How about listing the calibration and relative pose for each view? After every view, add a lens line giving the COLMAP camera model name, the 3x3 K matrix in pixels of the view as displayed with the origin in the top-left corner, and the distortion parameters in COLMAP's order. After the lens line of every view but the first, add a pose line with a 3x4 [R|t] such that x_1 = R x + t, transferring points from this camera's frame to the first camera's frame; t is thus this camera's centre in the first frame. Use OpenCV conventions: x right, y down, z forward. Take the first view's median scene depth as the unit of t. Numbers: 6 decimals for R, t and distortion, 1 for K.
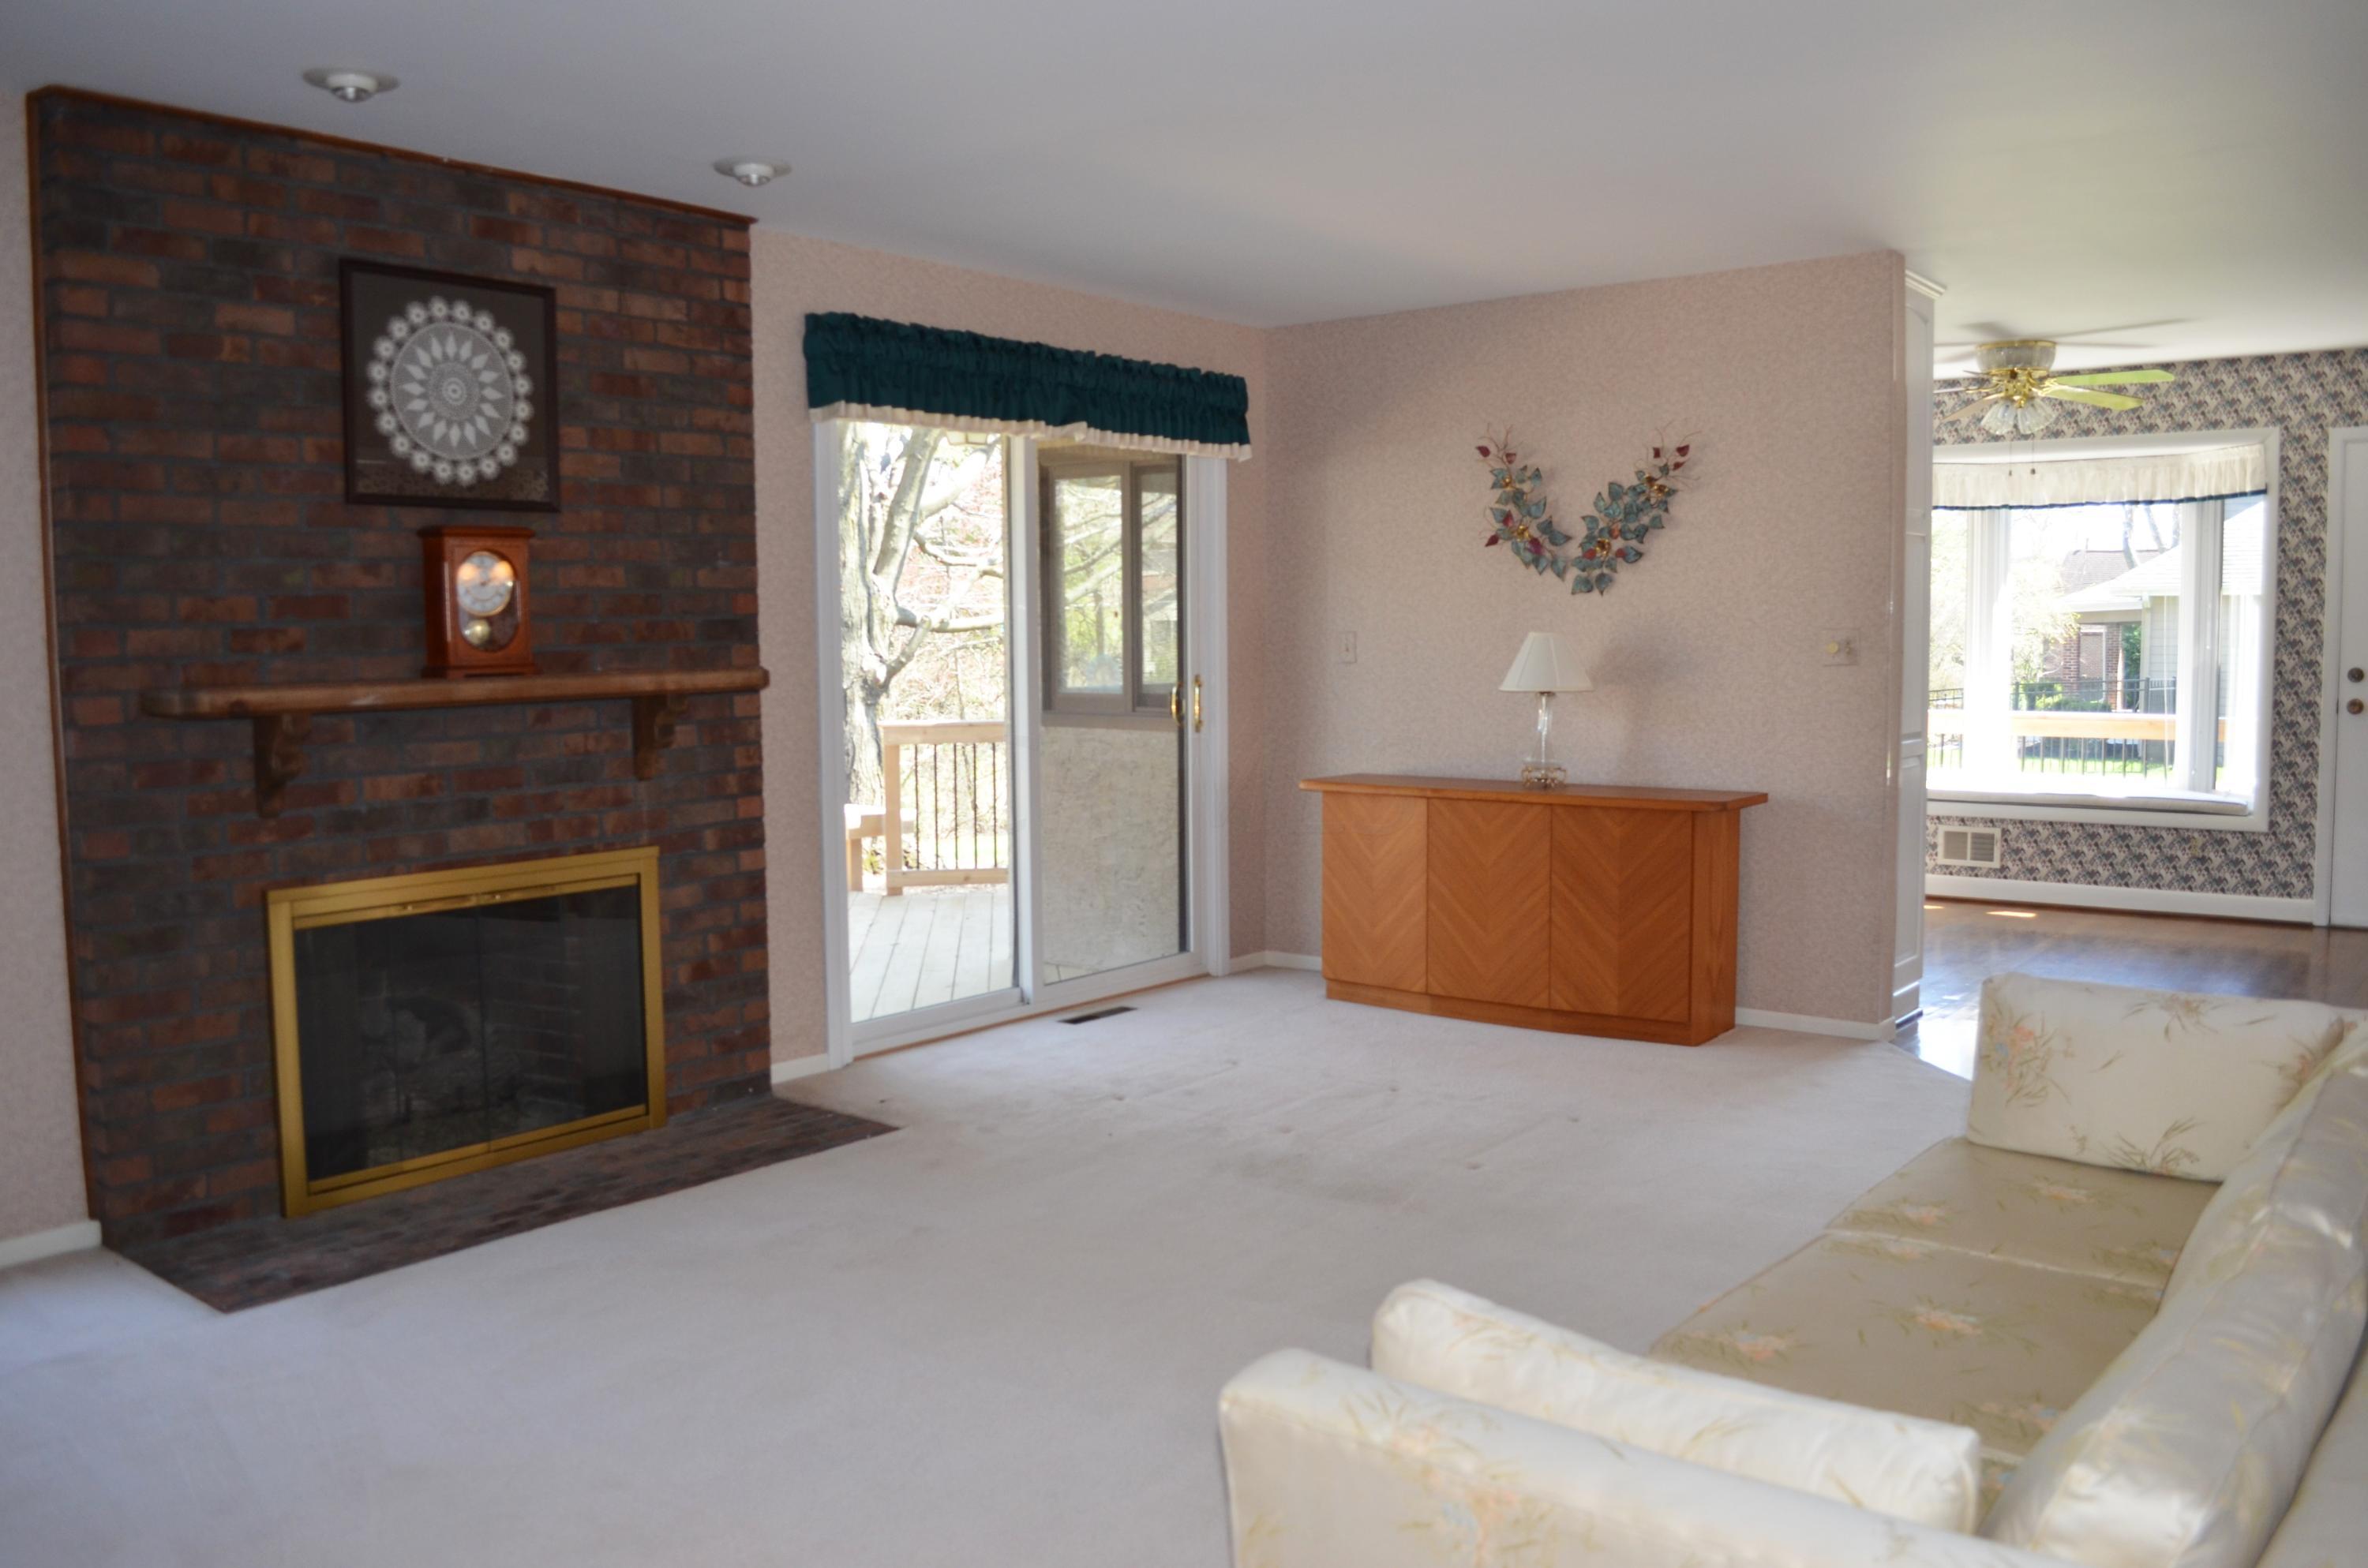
lens RADIAL K [[1875.2, 0, 1189.9], [0, 1875.2, 781.6], [0, 0, 1]] dist [-0.084594, 0.008694]
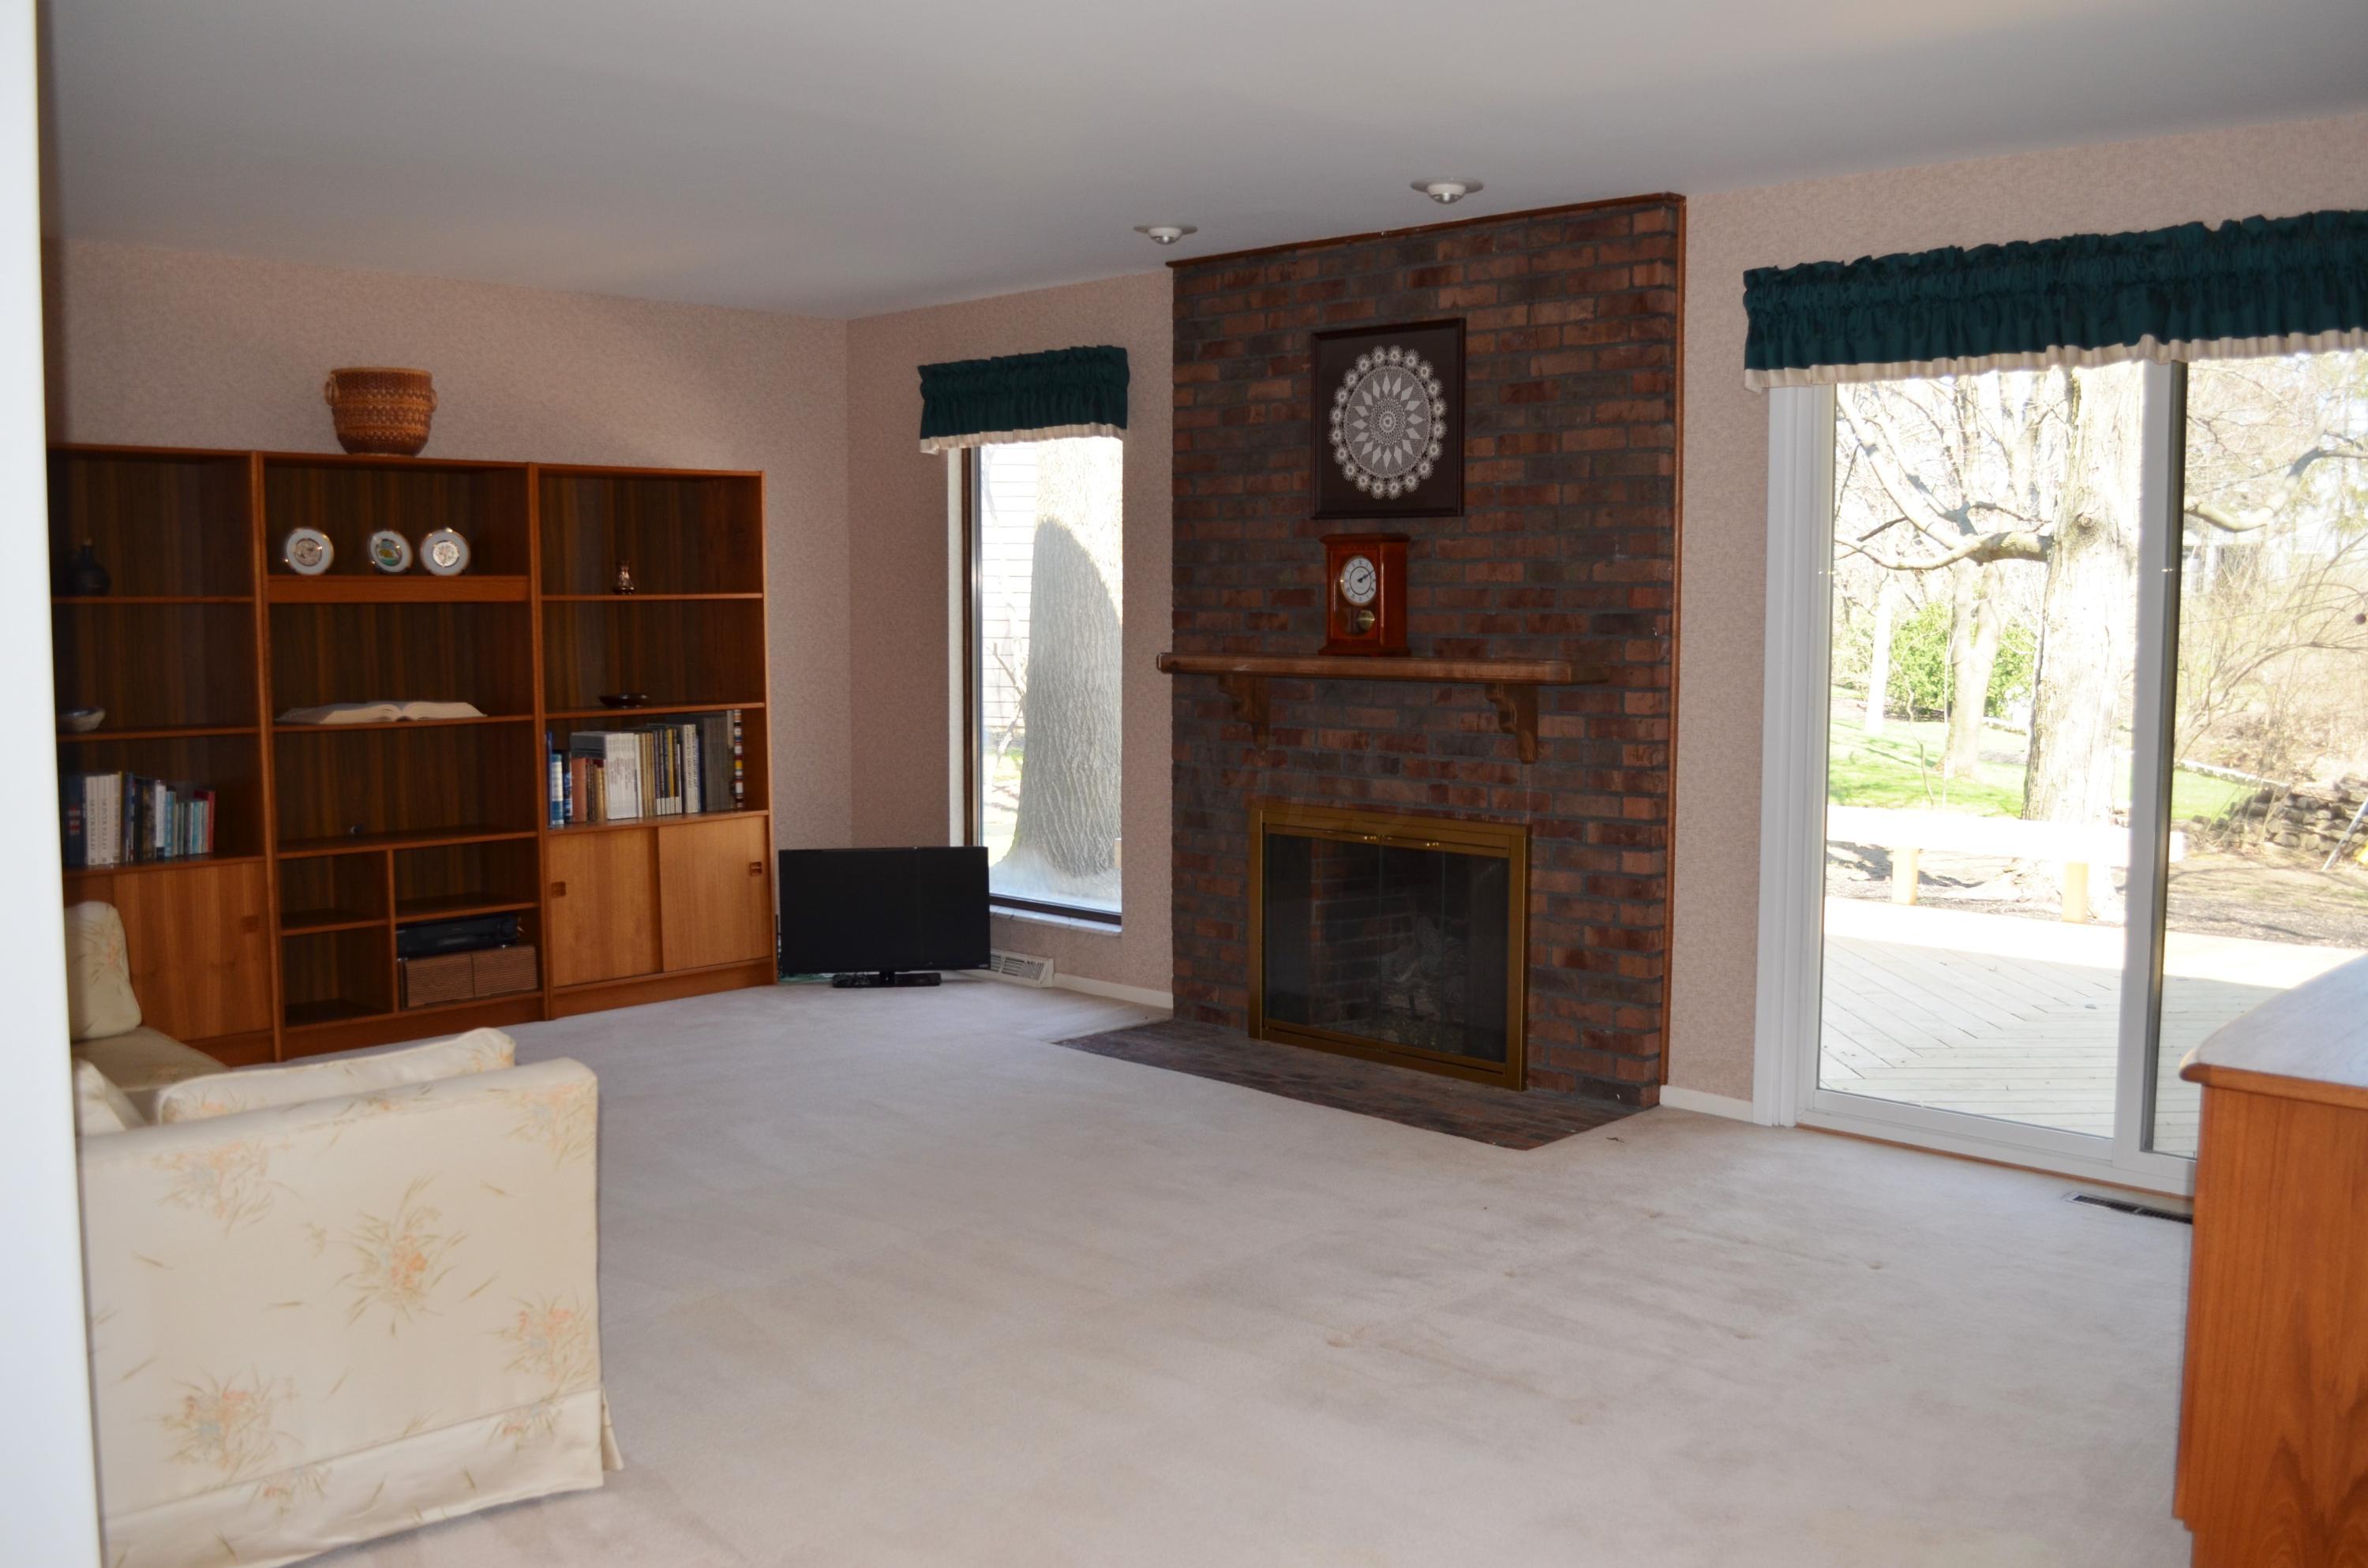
lens RADIAL K [[2113.2, 0, 1184.8], [0, 2113.2, 788.1], [0, 0, 1]] dist [-0.069335, -0.006702]
pose [[-0.098779, 0.099937, -0.990078, 0.972642], [-0.085891, 0.990375, 0.108536, -0.106496], [0.991396, 0.095760, -0.089245, 0.968633]]
